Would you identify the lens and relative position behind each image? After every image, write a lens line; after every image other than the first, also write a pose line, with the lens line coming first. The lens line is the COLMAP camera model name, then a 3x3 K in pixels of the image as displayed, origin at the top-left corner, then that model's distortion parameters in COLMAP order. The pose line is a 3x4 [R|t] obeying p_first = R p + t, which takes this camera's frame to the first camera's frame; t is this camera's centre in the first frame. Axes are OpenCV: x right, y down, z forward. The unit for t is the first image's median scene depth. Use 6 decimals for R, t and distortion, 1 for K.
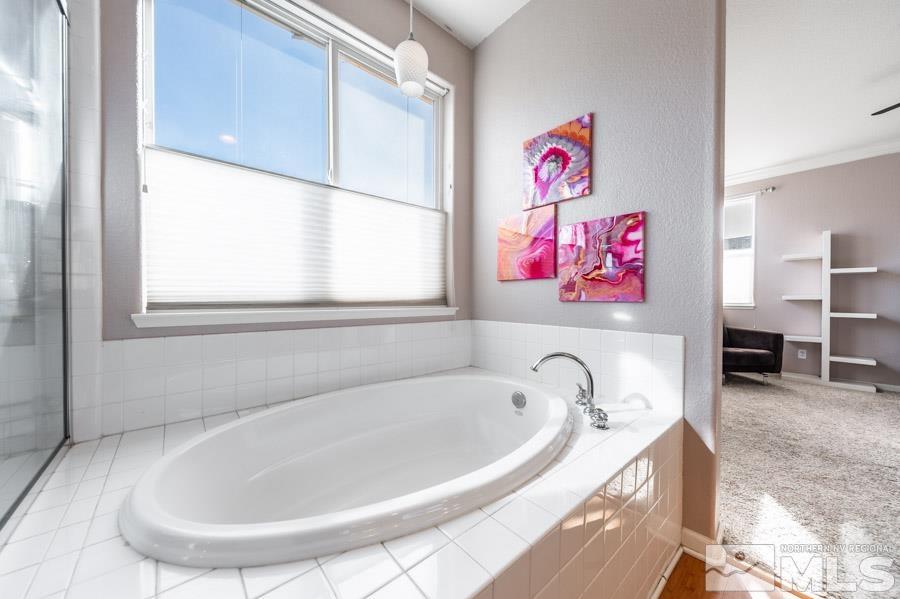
lens RADIAL K [[315.3, 0, 448.0], [0, 315.3, 302.0], [0, 0, 1]] dist [0.002477, -0.000189]
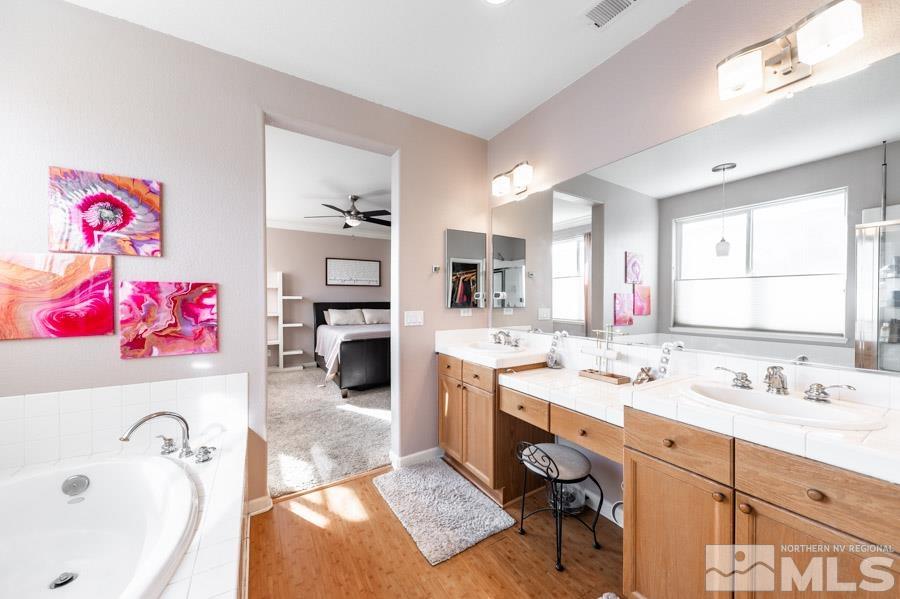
lens RADIAL K [[315.3, 0, 448.0], [0, 315.3, 302.0], [0, 0, 1]] dist [0.002477, -0.000189]
pose [[0.165197, -0.010010, 0.986210, -0.450032], [0.014843, 0.999860, 0.007663, -0.177991], [-0.986149, 0.013372, 0.165322, -0.144840]]
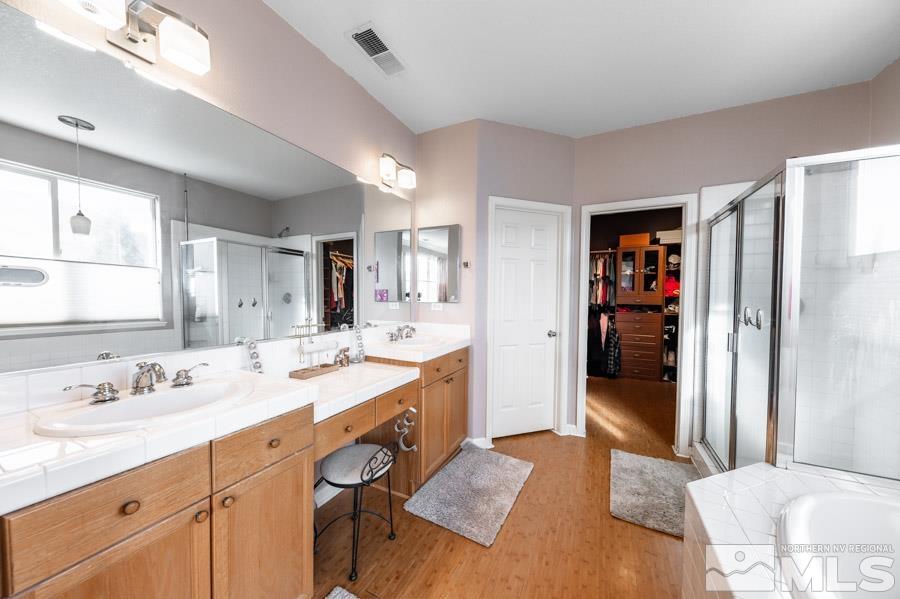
lens RADIAL K [[308.3, 0, 450.0], [0, 308.3, 299.5], [0, 0, 1]] dist [-0.012268, -0.000053]
pose [[-0.923476, -0.008966, -0.383551, 0.760514], [-0.021664, 0.999350, 0.028798, -0.181911], [0.383044, 0.034904, -0.923070, 0.675160]]
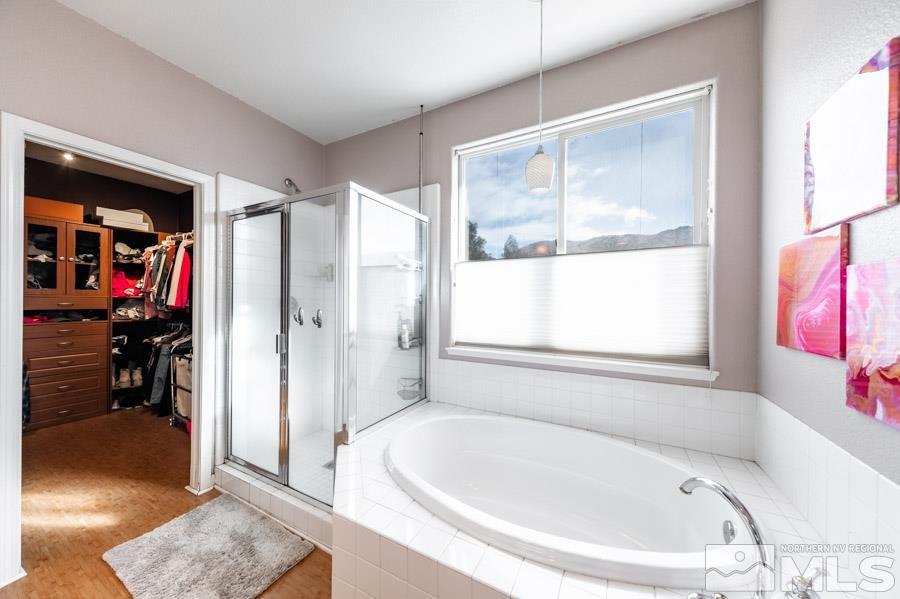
lens RADIAL K [[311.4, 0, 447.9], [0, 311.4, 300.6], [0, 0, 1]] dist [0.001620, -0.000074]
pose [[0.349678, -0.002710, -0.936866, 0.645564], [-0.020016, 0.999746, -0.010363, -0.171902], [0.936656, 0.022376, 0.349535, 0.195660]]
